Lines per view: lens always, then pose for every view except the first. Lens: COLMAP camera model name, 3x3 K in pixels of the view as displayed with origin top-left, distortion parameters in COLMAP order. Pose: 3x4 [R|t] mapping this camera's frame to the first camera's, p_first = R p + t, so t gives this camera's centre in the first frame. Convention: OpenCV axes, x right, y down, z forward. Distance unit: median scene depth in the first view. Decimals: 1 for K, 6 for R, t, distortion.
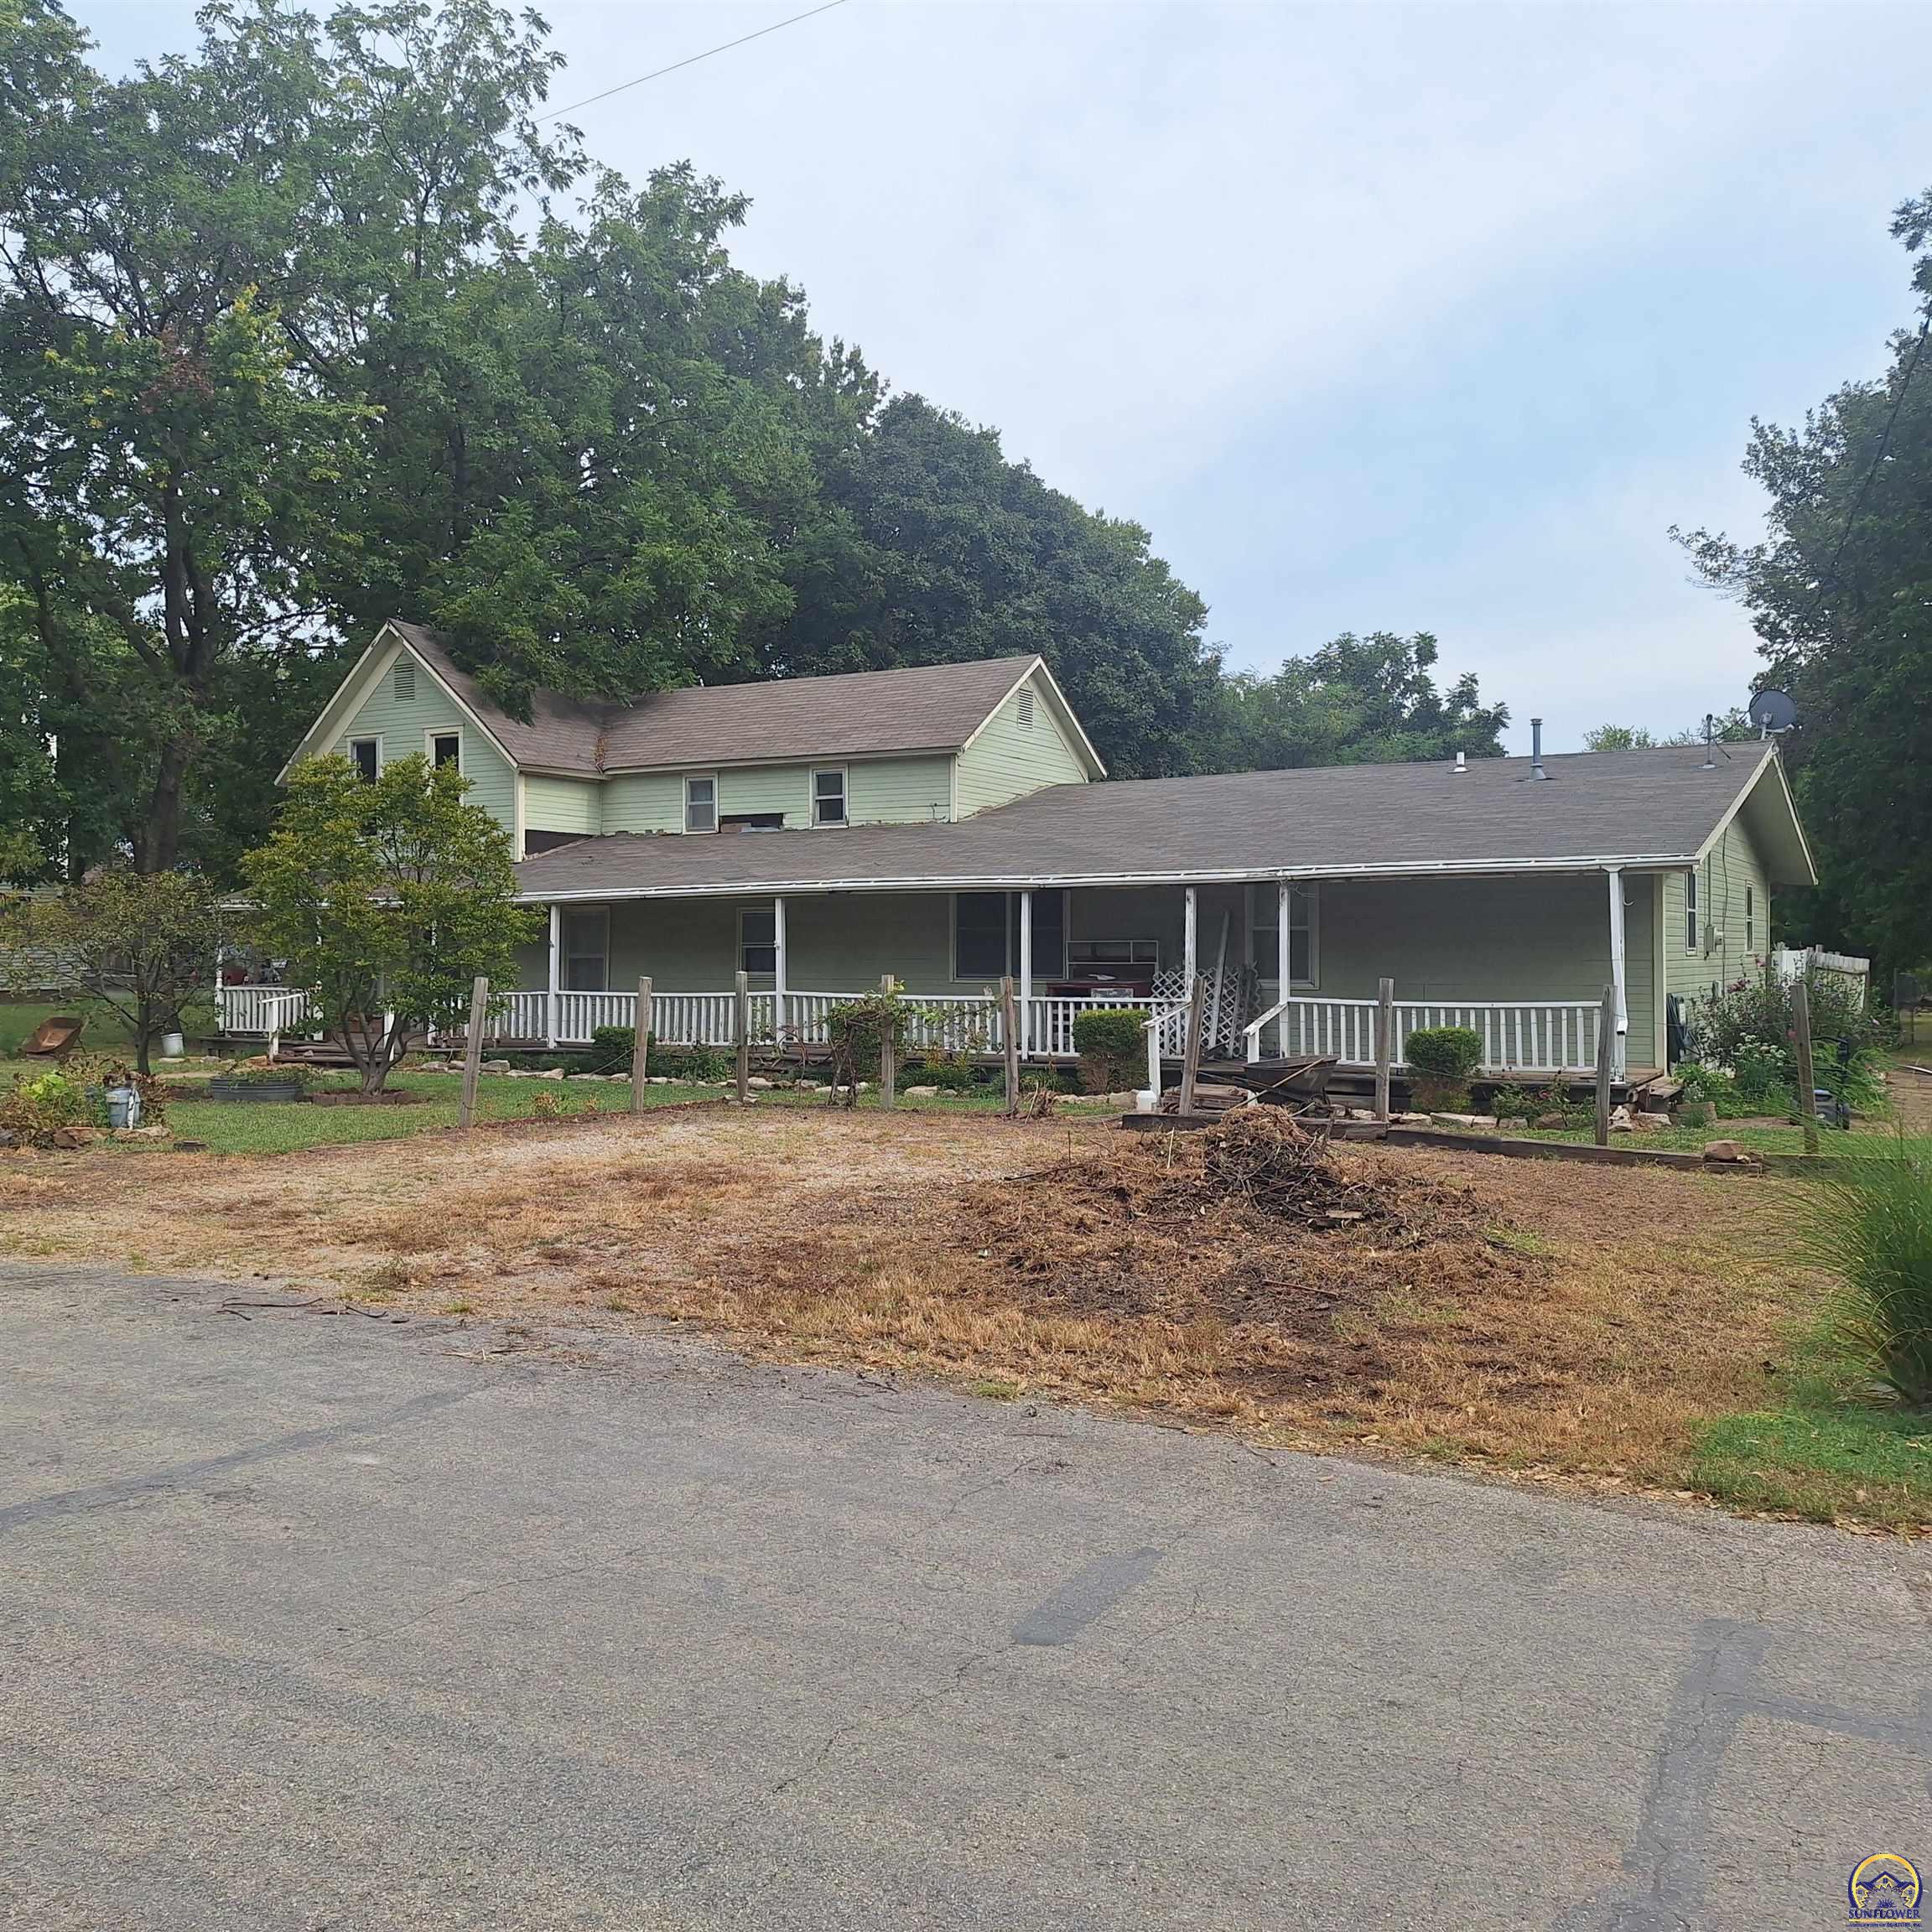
lens RADIAL K [[1828.3, 0, 966.0], [0, 1828.3, 966.0], [0, 0, 1]] dist [0.013110, -0.011095]
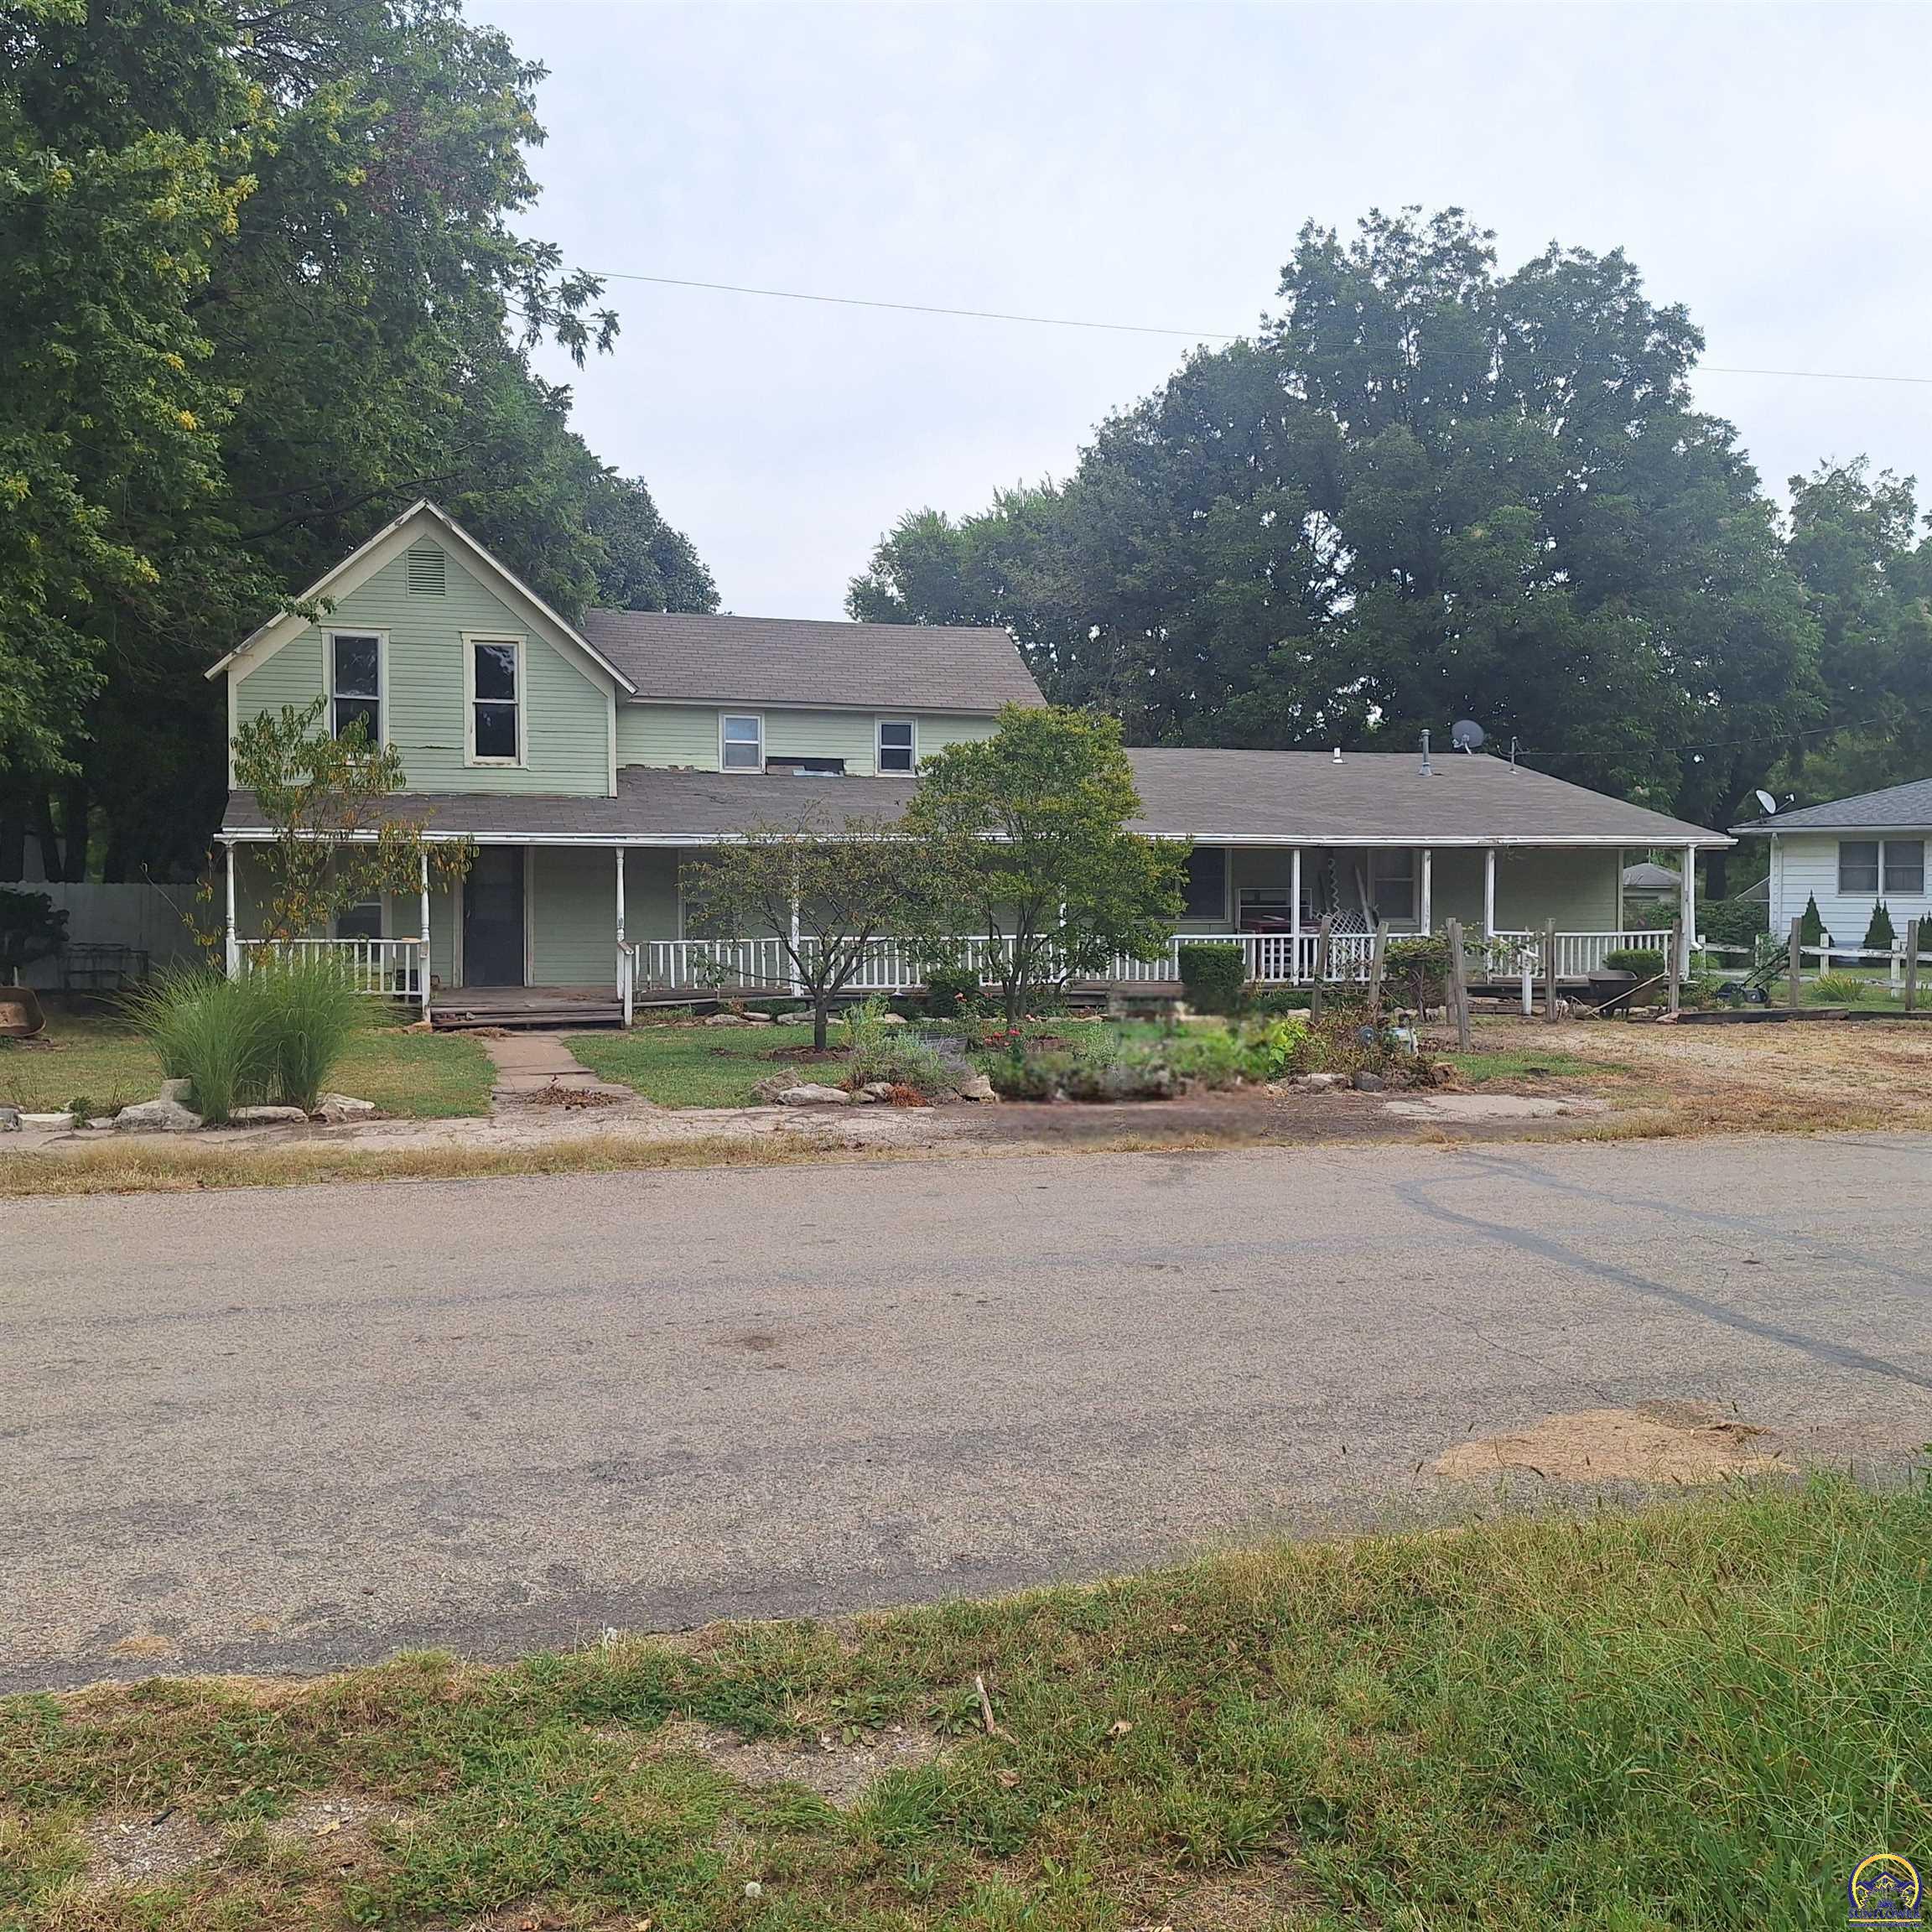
lens RADIAL K [[1828.3, 0, 966.0], [0, 1828.3, 966.0], [0, 0, 1]] dist [0.013110, -0.011095]
pose [[0.665245, -0.028258, 0.746090, -0.825404], [0.002627, 0.999366, 0.035508, -0.004849], [-0.746620, -0.021662, 0.664898, 0.278029]]
